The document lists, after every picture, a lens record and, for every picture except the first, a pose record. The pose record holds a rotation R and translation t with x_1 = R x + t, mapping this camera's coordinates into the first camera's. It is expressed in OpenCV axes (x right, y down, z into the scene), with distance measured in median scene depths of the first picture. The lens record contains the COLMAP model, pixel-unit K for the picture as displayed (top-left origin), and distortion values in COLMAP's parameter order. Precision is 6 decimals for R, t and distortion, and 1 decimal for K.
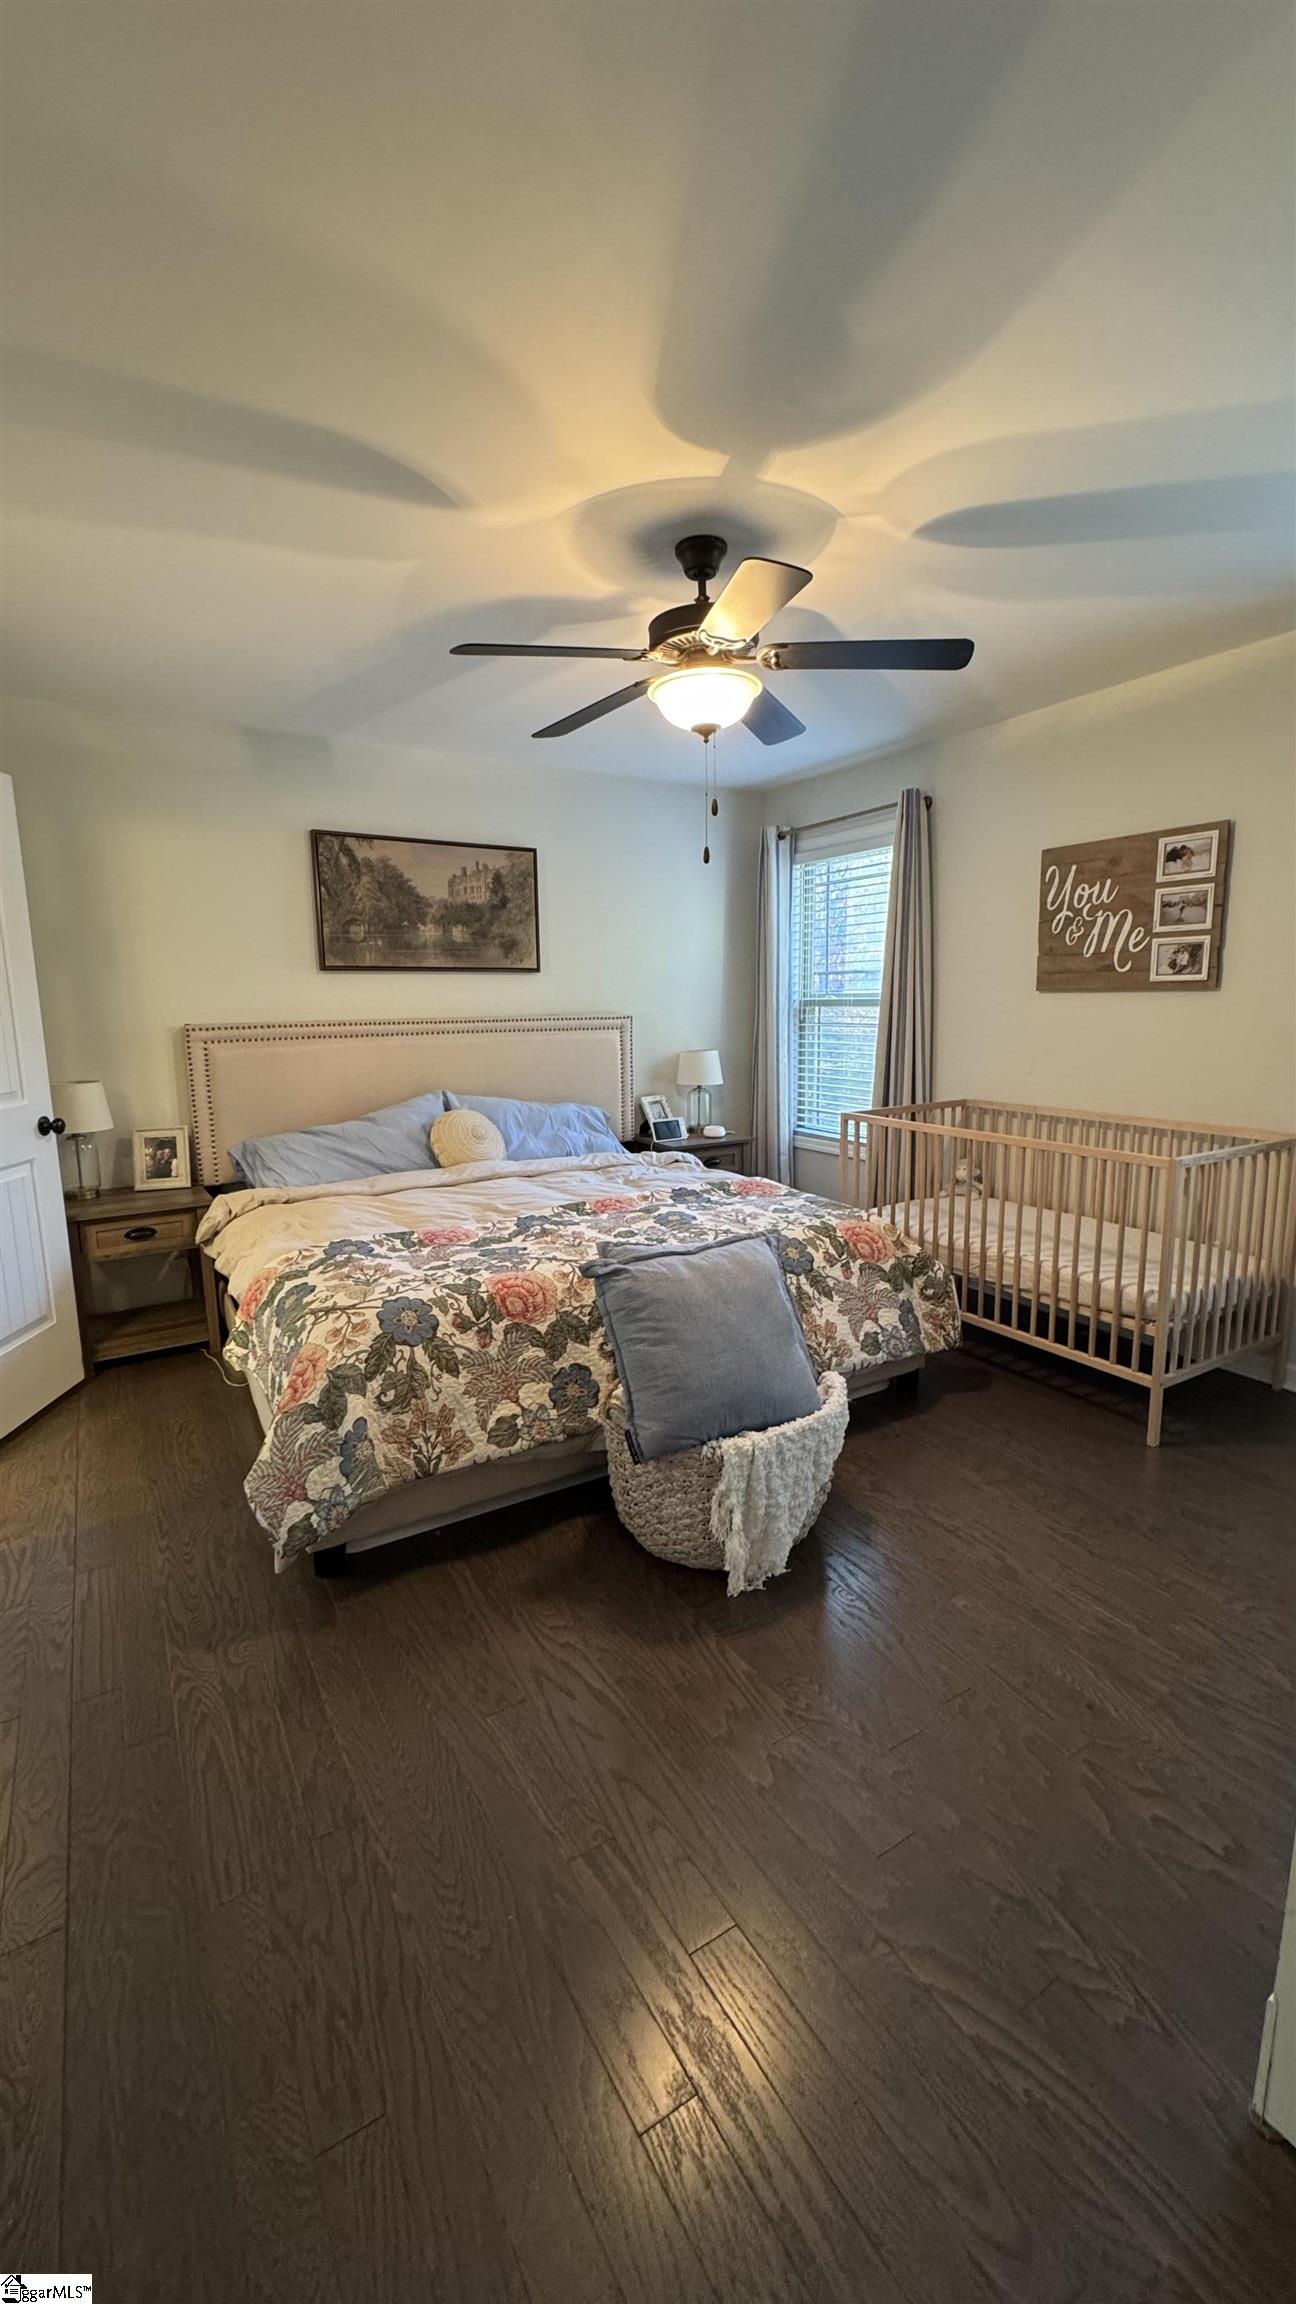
lens RADIAL K [[919.7, 0, 644.8], [0, 919.7, 1147.0], [0, 0, 1]] dist [-0.000969, -0.000374]
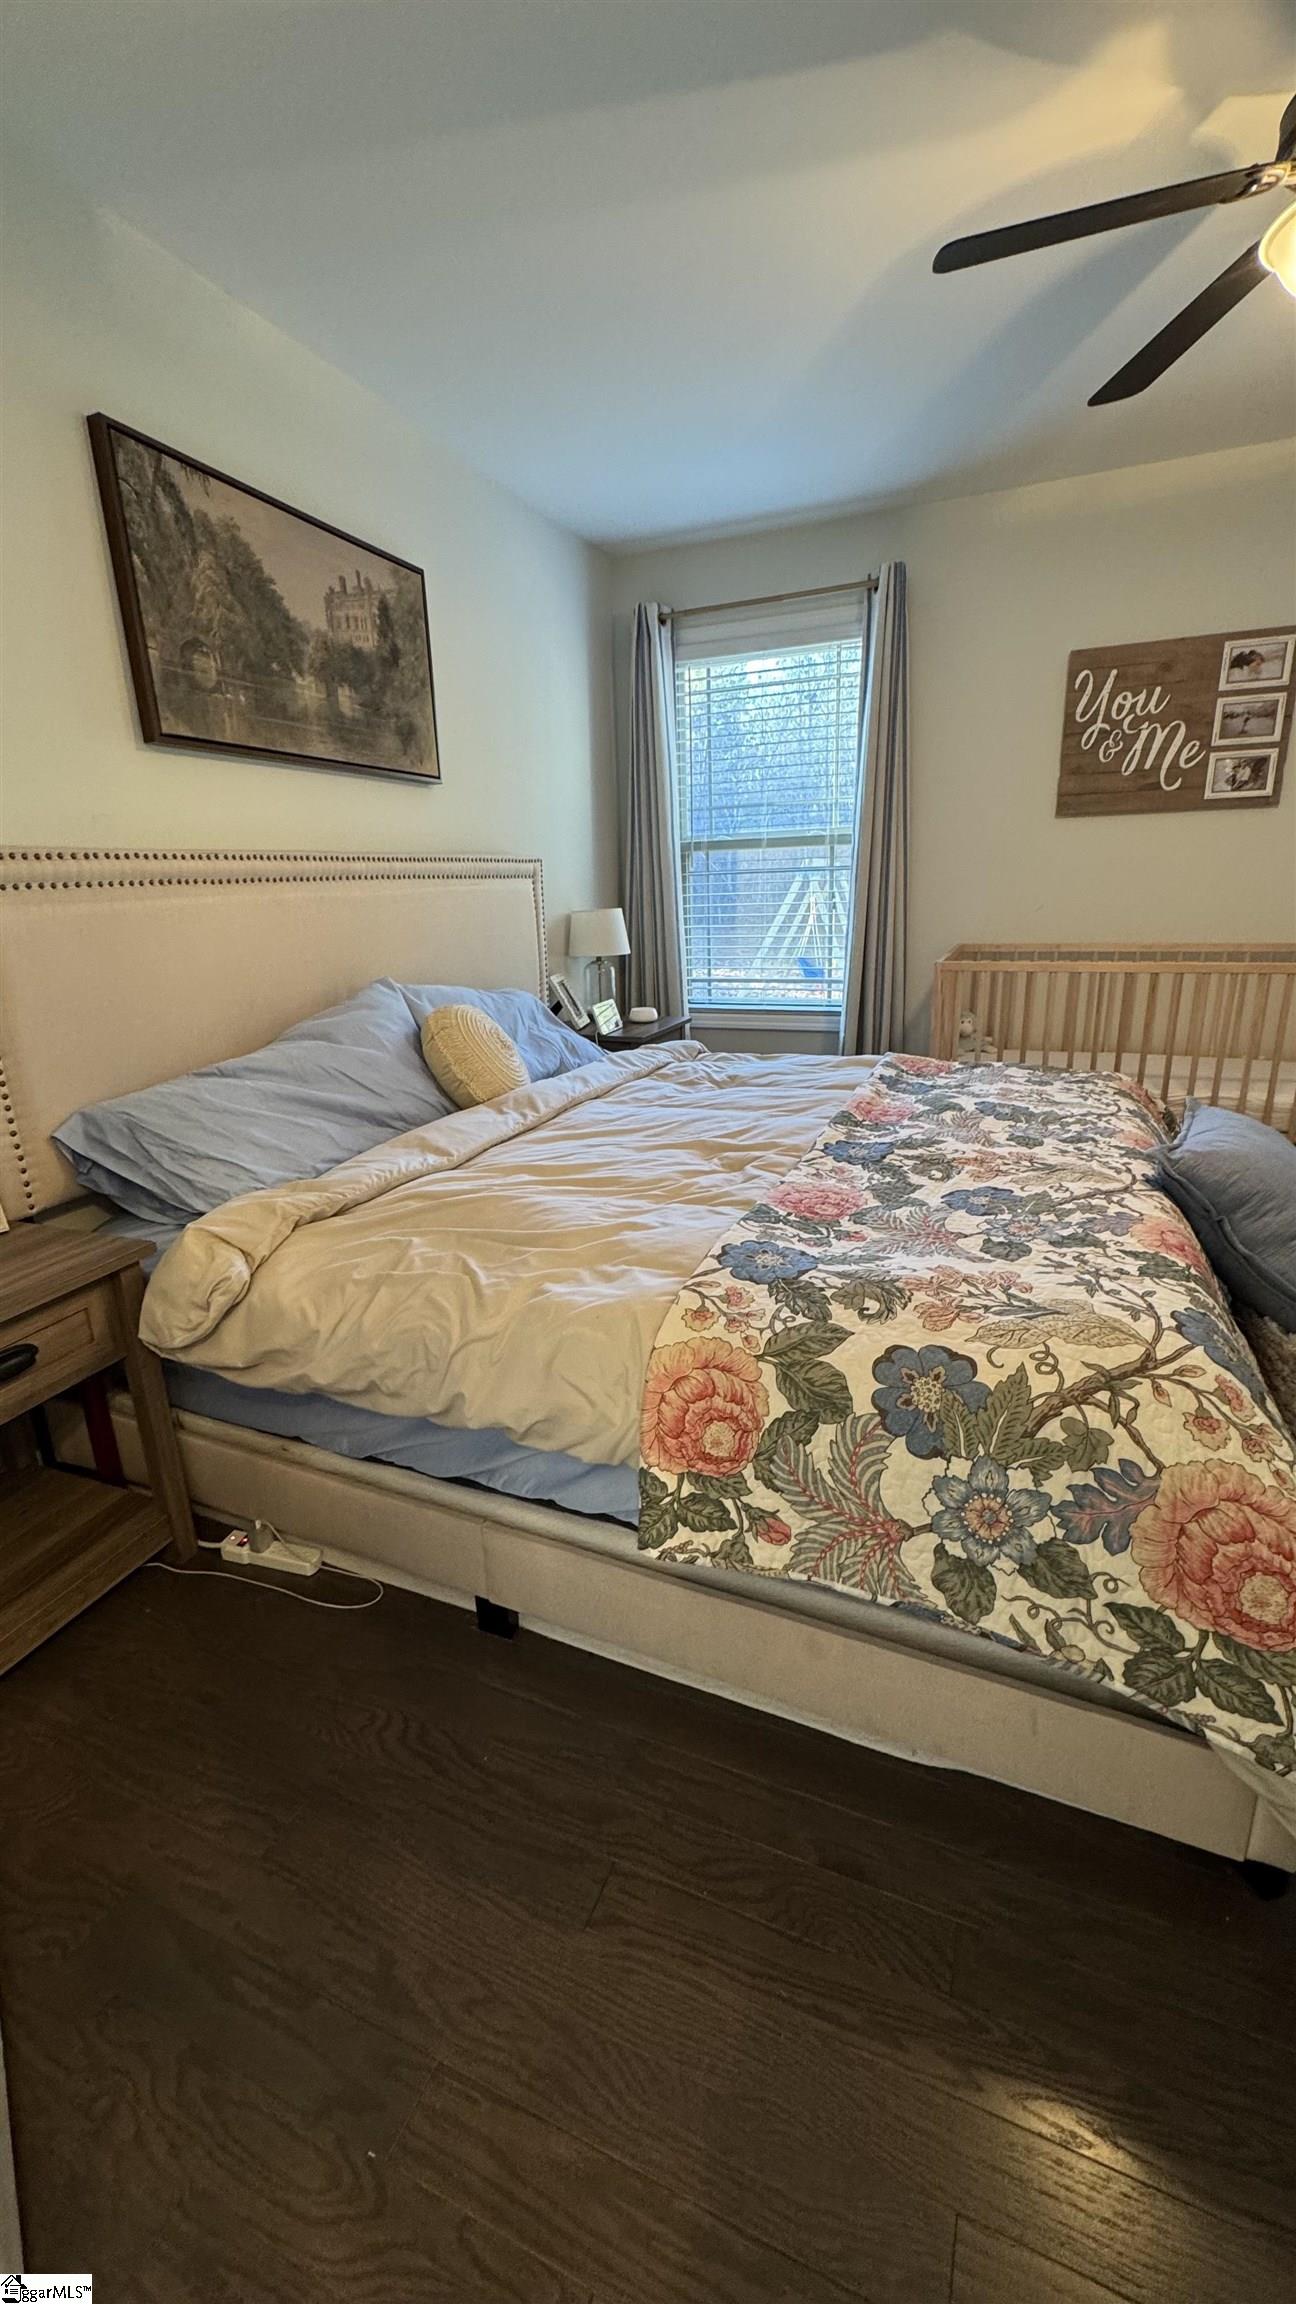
lens RADIAL K [[919.7, 0, 647.7], [0, 919.7, 1150.1], [0, 0, 1]] dist [-0.000969, -0.000374]
pose [[0.810105, -0.176983, 0.558933, -0.495216], [0.114494, 0.982750, 0.145237, -0.022341], [-0.574996, -0.053663, 0.816394, 0.484549]]
